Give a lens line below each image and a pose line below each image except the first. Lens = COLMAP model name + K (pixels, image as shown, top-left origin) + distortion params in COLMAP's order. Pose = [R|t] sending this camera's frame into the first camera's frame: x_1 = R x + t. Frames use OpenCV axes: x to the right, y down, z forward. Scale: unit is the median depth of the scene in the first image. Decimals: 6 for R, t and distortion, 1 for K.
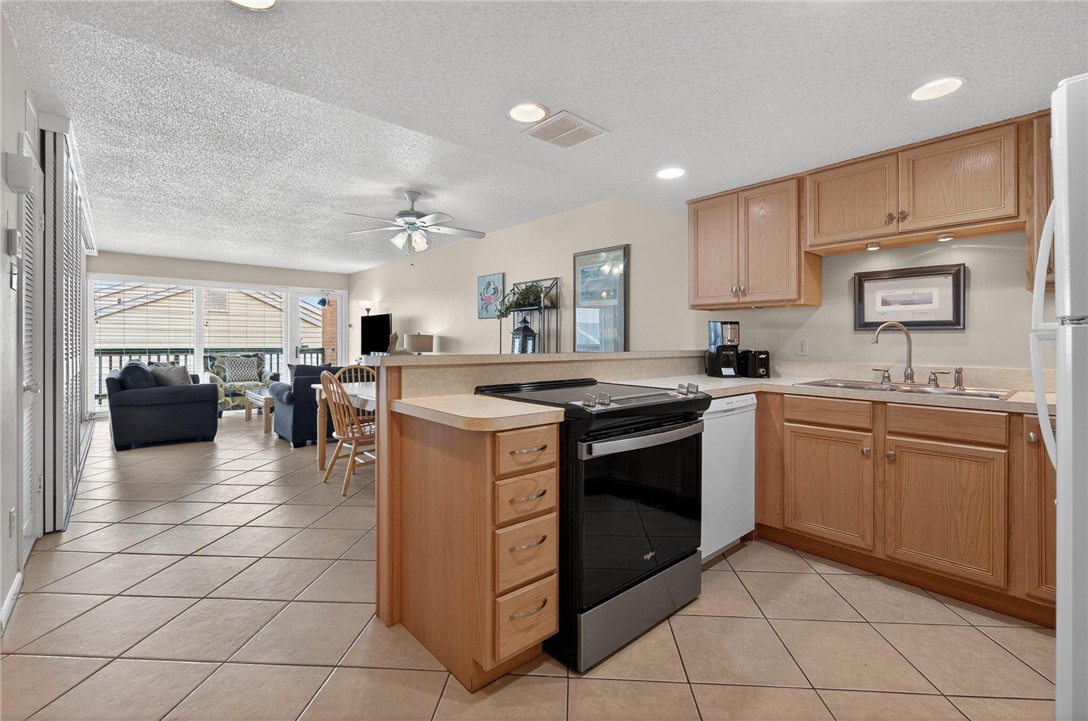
lens RADIAL K [[481.5, 0, 549.4], [0, 481.5, 340.8], [0, 0, 1]] dist [0.002233, 0.000323]
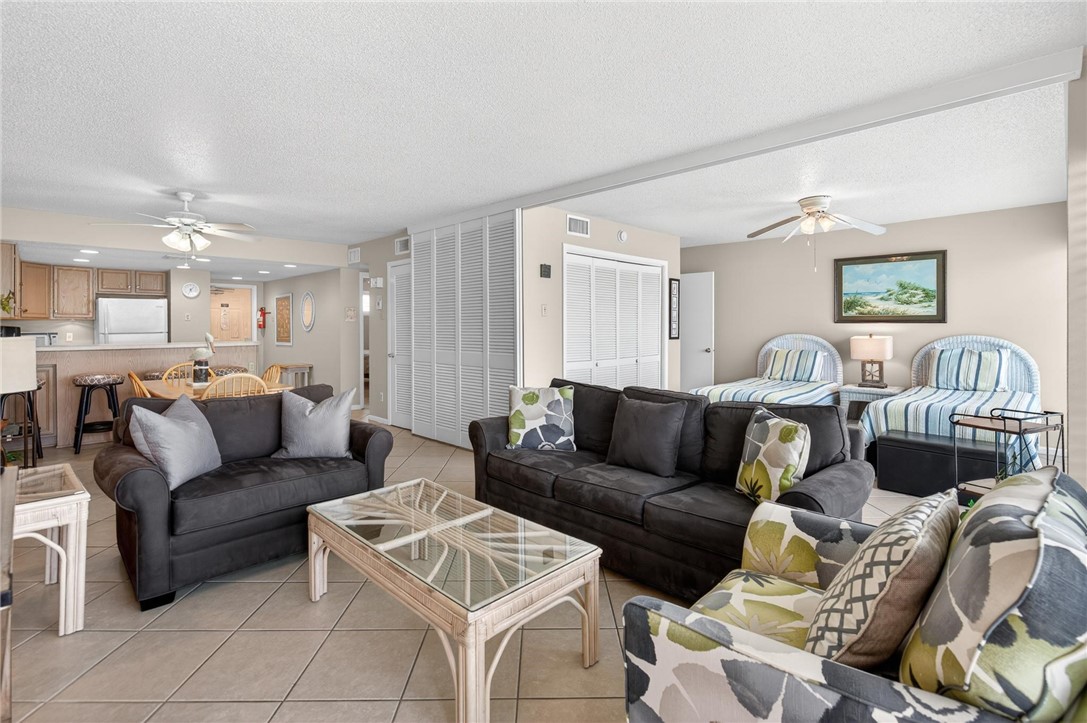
lens RADIAL K [[508.5, 0, 540.1], [0, 508.5, 329.0], [0, 0, 1]] dist [0.000685, 0.000170]
pose [[-0.998485, -0.001902, -0.054990, -1.227369], [-0.002153, 0.999988, 0.004504, -0.043838], [0.054981, 0.004615, -0.998477, 2.685332]]
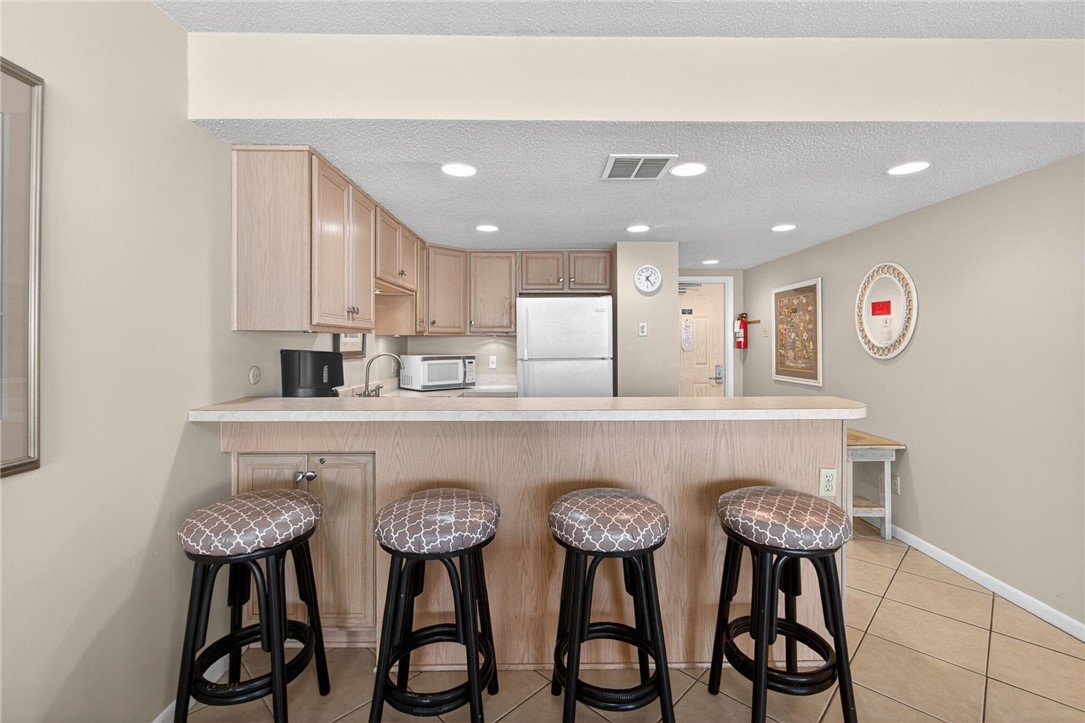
lens RADIAL K [[480.2, 0, 547.9], [0, 480.2, 341.8], [0, 0, 1]] dist [0.002233, 0.000323]
pose [[-0.756673, -0.002419, 0.653789, -0.326357], [-0.002401, 0.999997, 0.000921, -0.054292], [-0.653789, -0.000873, -0.756677, 1.296349]]
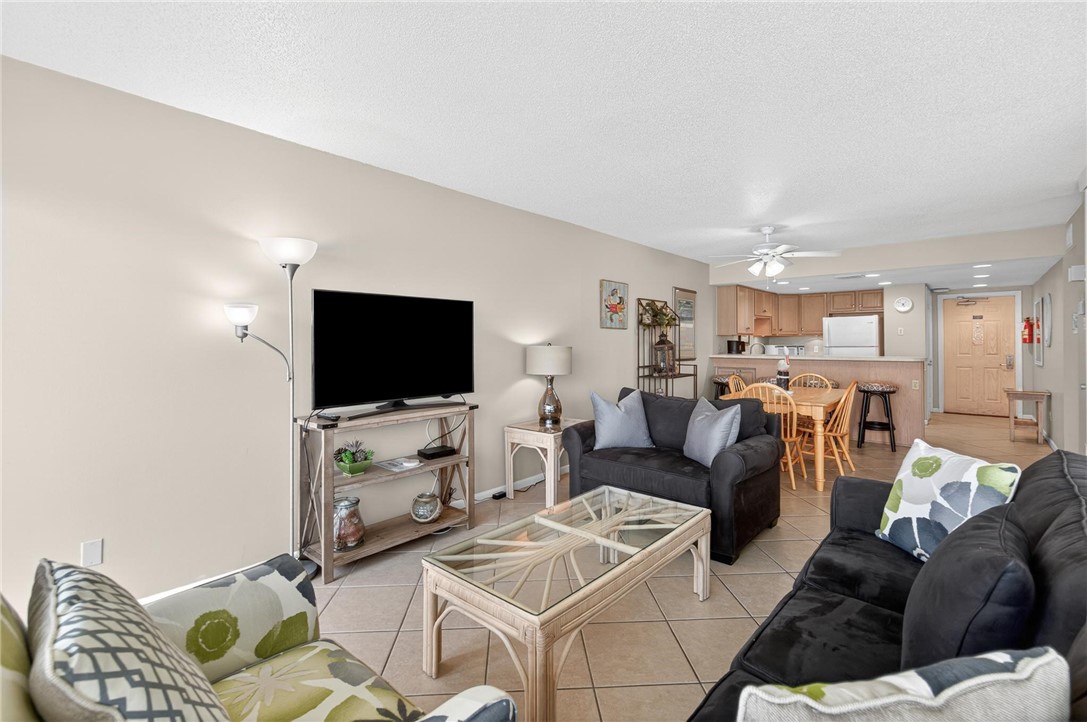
lens RADIAL K [[481.0, 0, 548.9], [0, 481.0, 341.3], [0, 0, 1]] dist [0.002233, 0.000323]
pose [[-0.123819, -0.003164, 0.992300, -1.767392], [-0.001077, 0.999995, 0.003054, -0.044926], [-0.992304, -0.000690, -0.123822, 2.152130]]
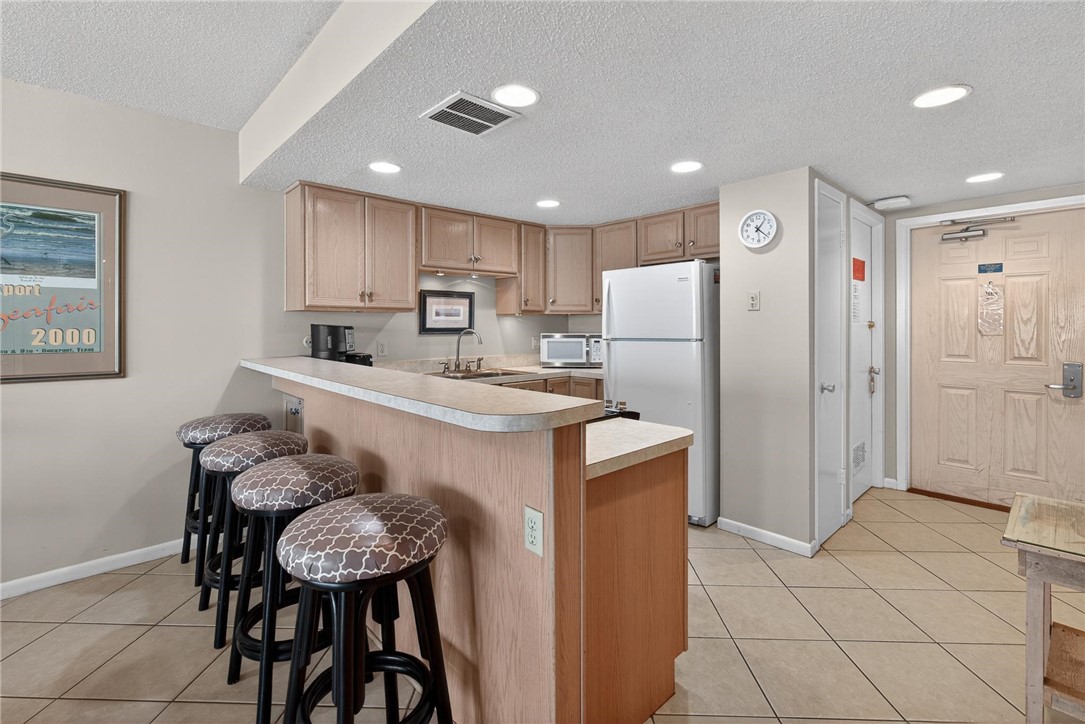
lens RADIAL K [[486.1, 0, 537.8], [0, 486.1, 325.2], [0, 0, 1]] dist [0.000586, -0.000067]
pose [[-0.022462, -0.004276, 0.999739, -0.583938], [-0.001568, 0.999990, 0.004242, -0.044768], [-0.999746, -0.001473, -0.022468, 0.629229]]
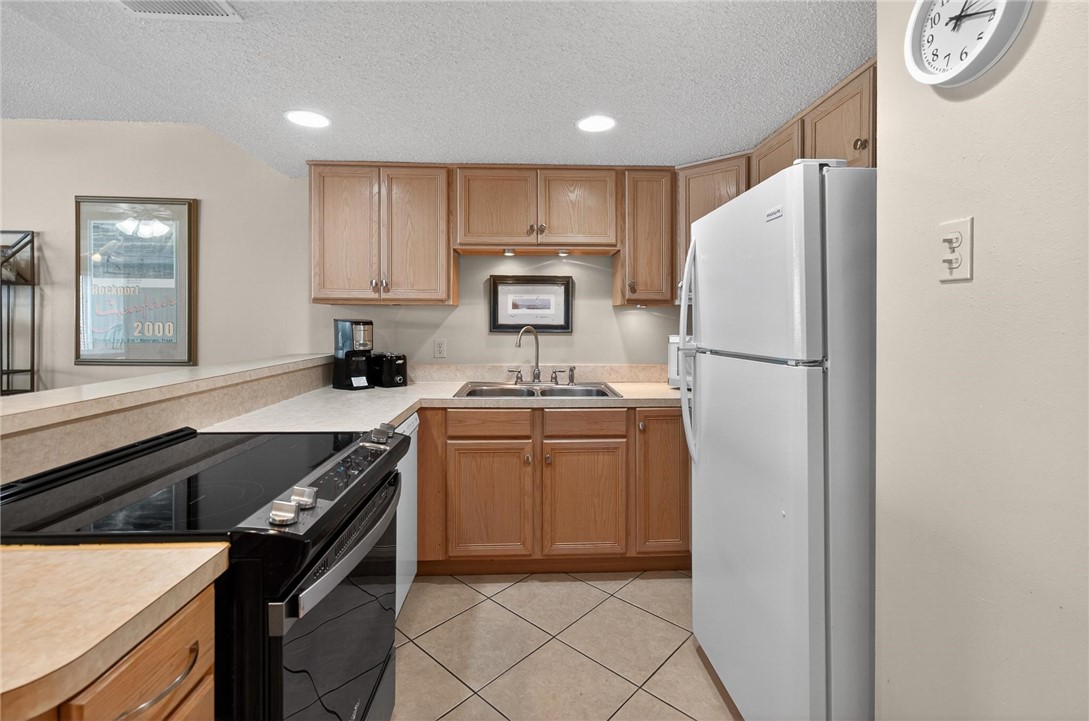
lens RADIAL K [[490.8, 0, 550.8], [0, 490.8, 319.3], [0, 0, 1]] dist [0.001367, -0.000153]
pose [[0.626060, -0.001471, 0.779773, -0.079844], [-0.003685, 0.999981, 0.004846, -0.047099], [-0.779766, -0.005908, 0.626043, 0.223037]]
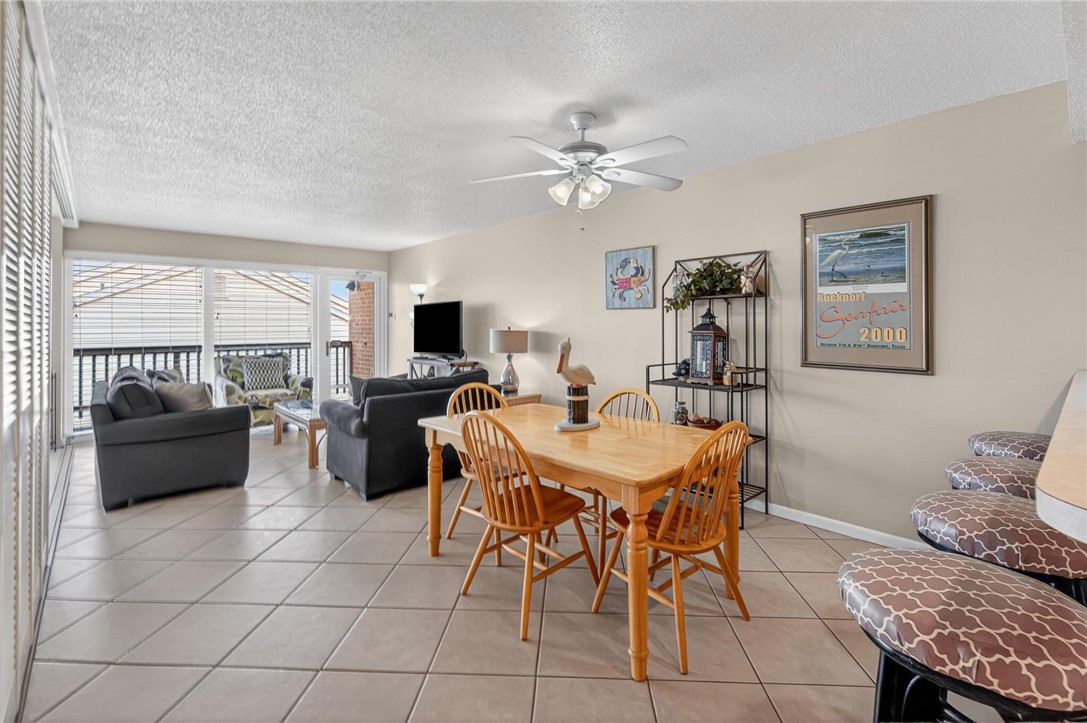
lens RADIAL K [[489.9, 0, 549.7], [0, 489.9, 320.4], [0, 0, 1]] dist [0.001367, -0.000153]
pose [[0.999889, -0.006016, 0.013605, -0.435984], [0.006068, 0.999974, -0.003813, -0.048690], [-0.013582, 0.003895, 0.999900, 0.468431]]
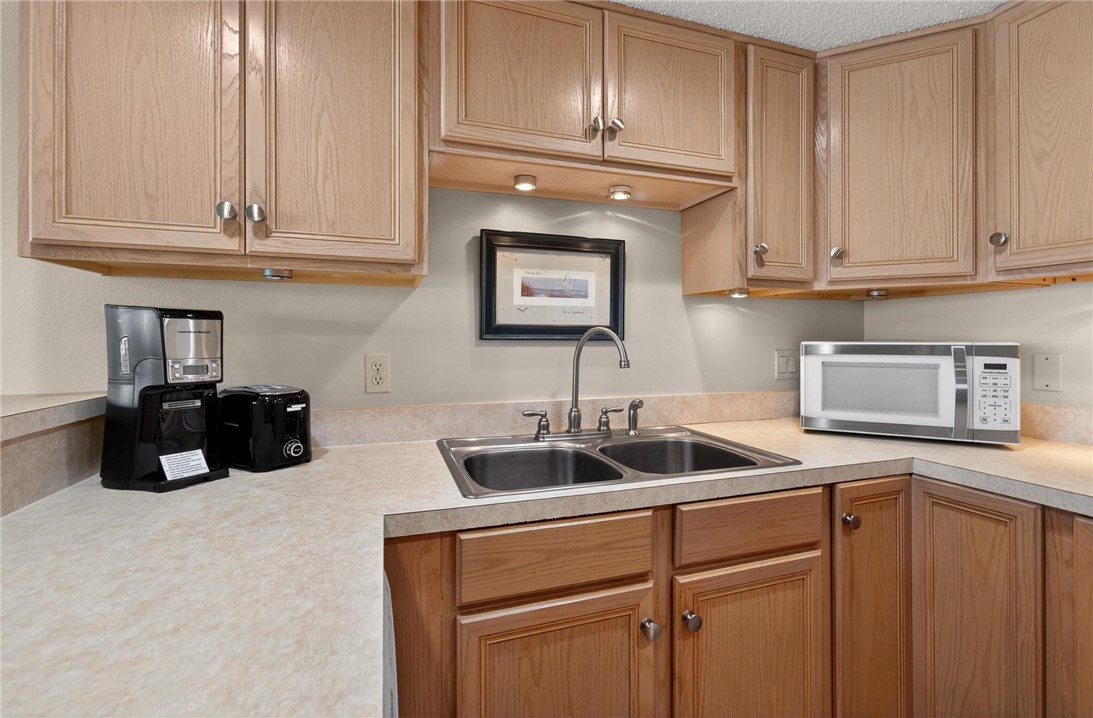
lens RADIAL K [[484.1, 0, 552.2], [0, 484.1, 339.1], [0, 0, 1]] dist [-0.002338, -0.000352]
pose [[0.380067, -0.001958, 0.924957, 0.157046], [-0.001776, 0.999994, 0.002846, -0.020726], [-0.924957, -0.002725, 0.380061, 0.639697]]
